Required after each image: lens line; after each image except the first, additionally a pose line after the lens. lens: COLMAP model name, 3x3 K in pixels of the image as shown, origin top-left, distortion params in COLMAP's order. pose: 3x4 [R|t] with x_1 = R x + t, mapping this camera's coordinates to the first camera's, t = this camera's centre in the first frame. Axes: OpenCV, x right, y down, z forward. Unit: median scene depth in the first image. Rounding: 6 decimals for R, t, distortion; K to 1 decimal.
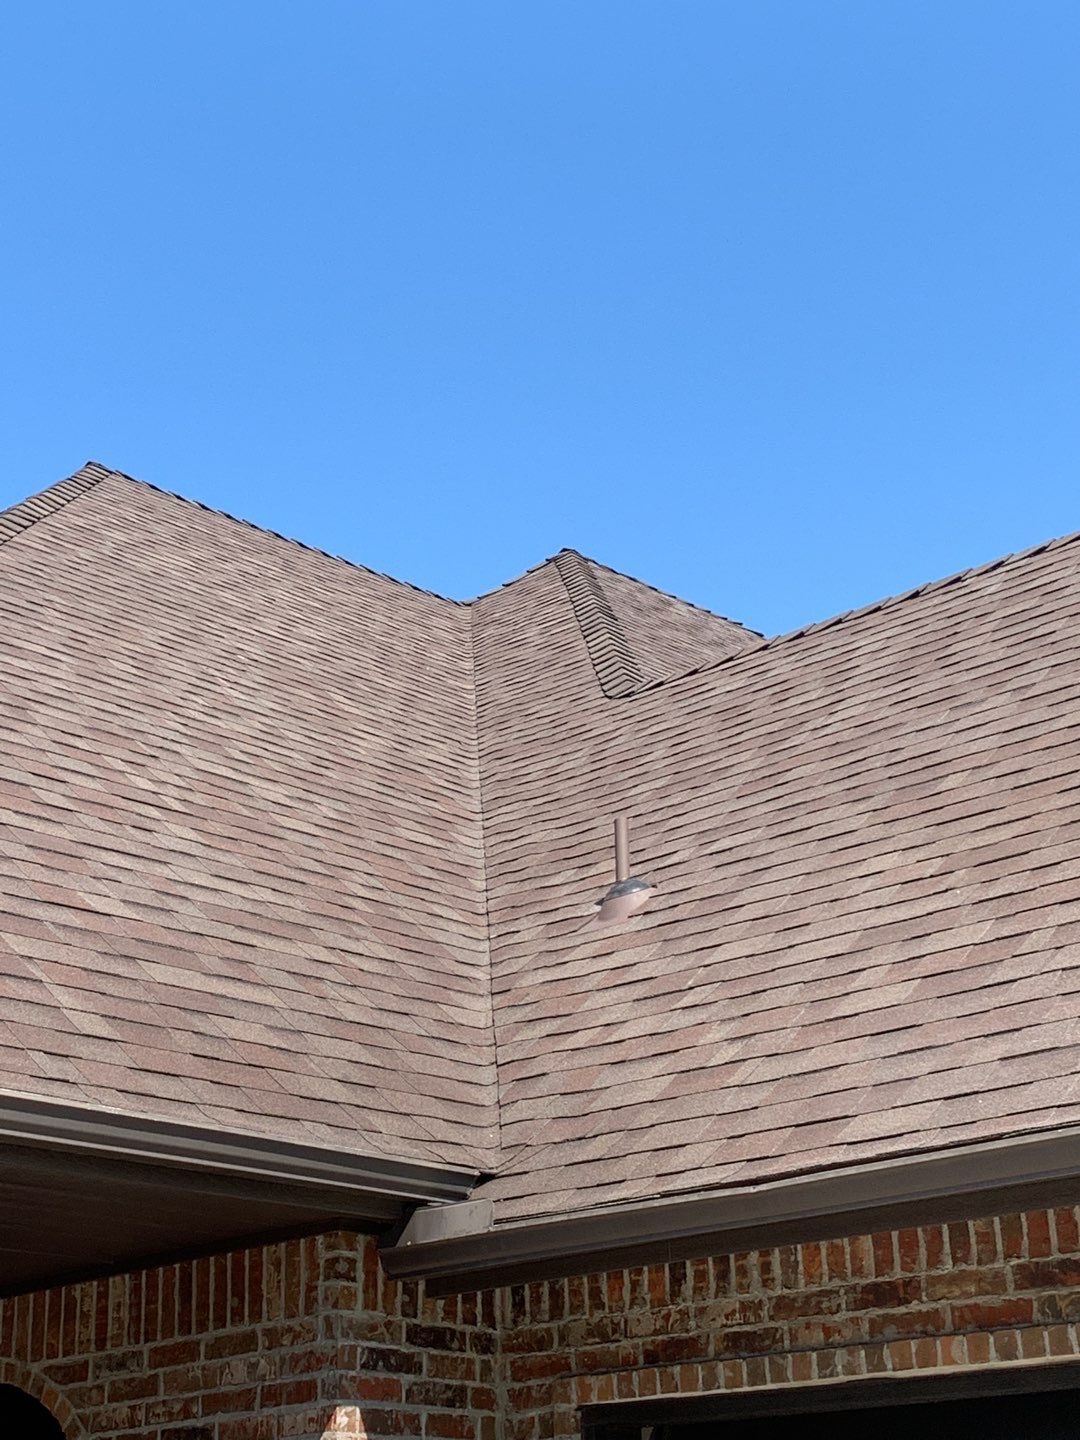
lens RADIAL K [[2374.5, 0, 542.9], [0, 2374.5, 709.4], [0, 0, 1]] dist [0.063462, 0.000000]
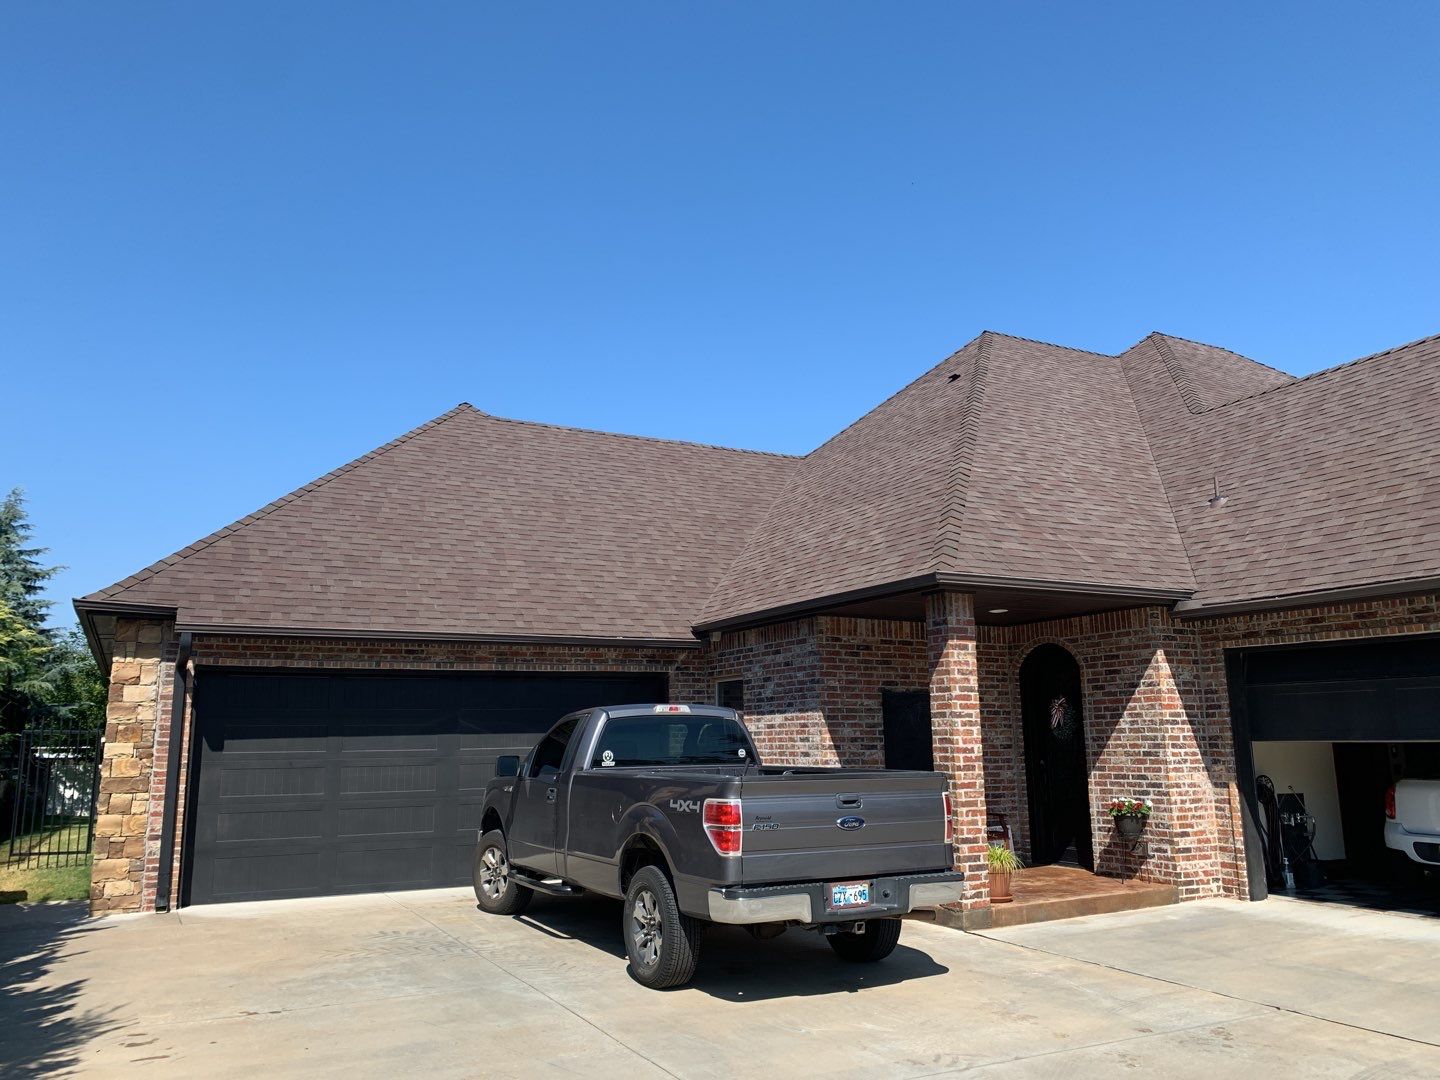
lens RADIAL K [[1109.6, 0, 727.2], [0, 1109.6, 489.9], [0, 0, 1]] dist [0.056019, -0.065382]
pose [[0.950168, -0.062003, -0.305510, -0.166039], [0.111333, 0.982884, 0.146780, -0.288210], [0.291180, -0.173479, 0.940808, -0.811382]]
